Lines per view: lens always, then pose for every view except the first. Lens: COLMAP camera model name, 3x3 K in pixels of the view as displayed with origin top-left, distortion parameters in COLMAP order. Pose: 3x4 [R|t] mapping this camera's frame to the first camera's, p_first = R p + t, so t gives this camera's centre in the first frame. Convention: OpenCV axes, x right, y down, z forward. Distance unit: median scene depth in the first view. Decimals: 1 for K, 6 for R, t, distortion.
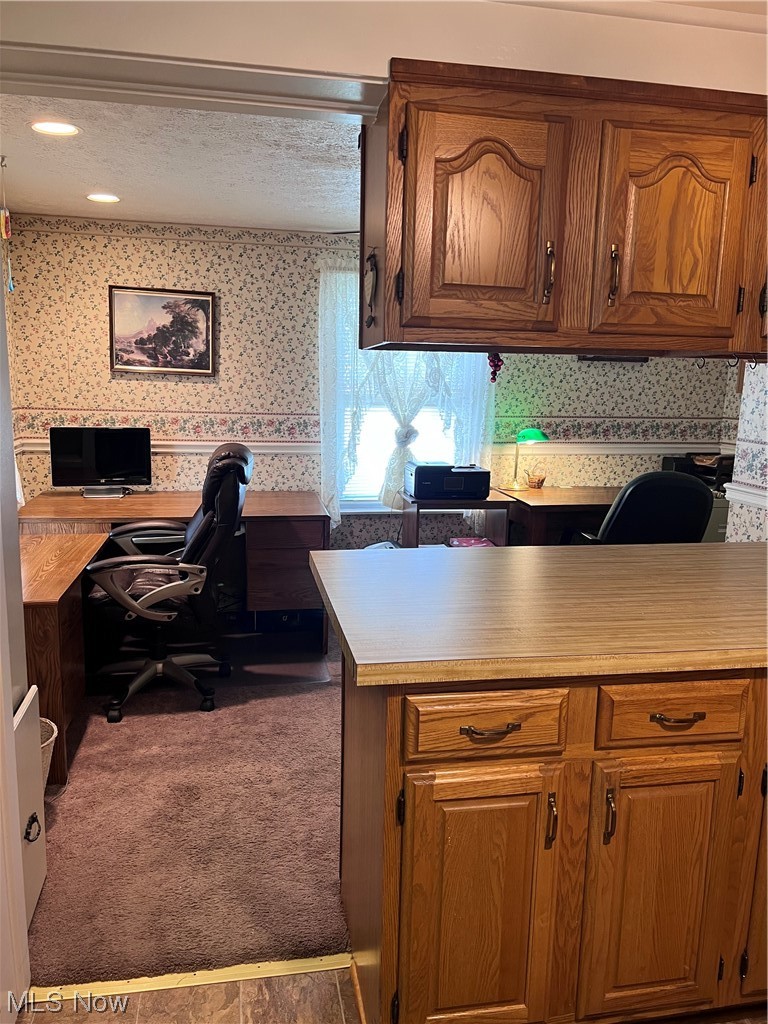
lens RADIAL K [[775.6, 0, 382.9], [0, 775.6, 521.5], [0, 0, 1]] dist [0.073497, -0.060568]
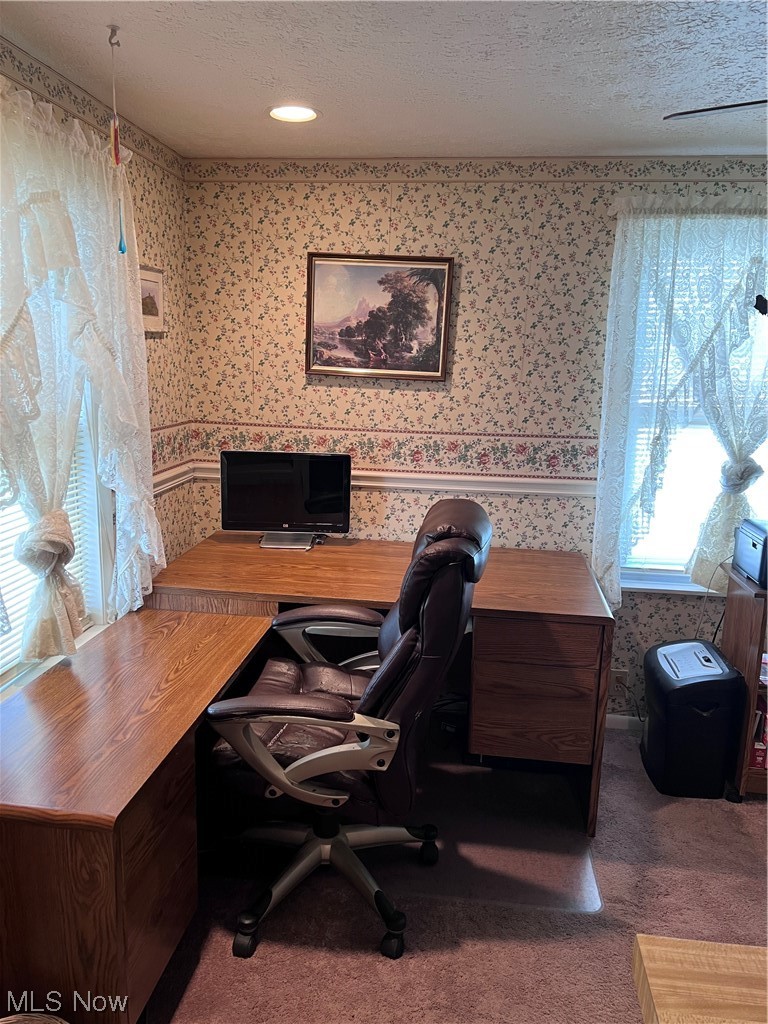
lens RADIAL K [[775.6, 0, 380.8], [0, 775.6, 512.2], [0, 0, 1]] dist [0.073497, -0.060568]
pose [[0.952066, 0.061250, -0.299699, -0.058283], [-0.059665, 0.998114, 0.014446, -0.078630], [0.300019, 0.004128, 0.953924, 0.336481]]
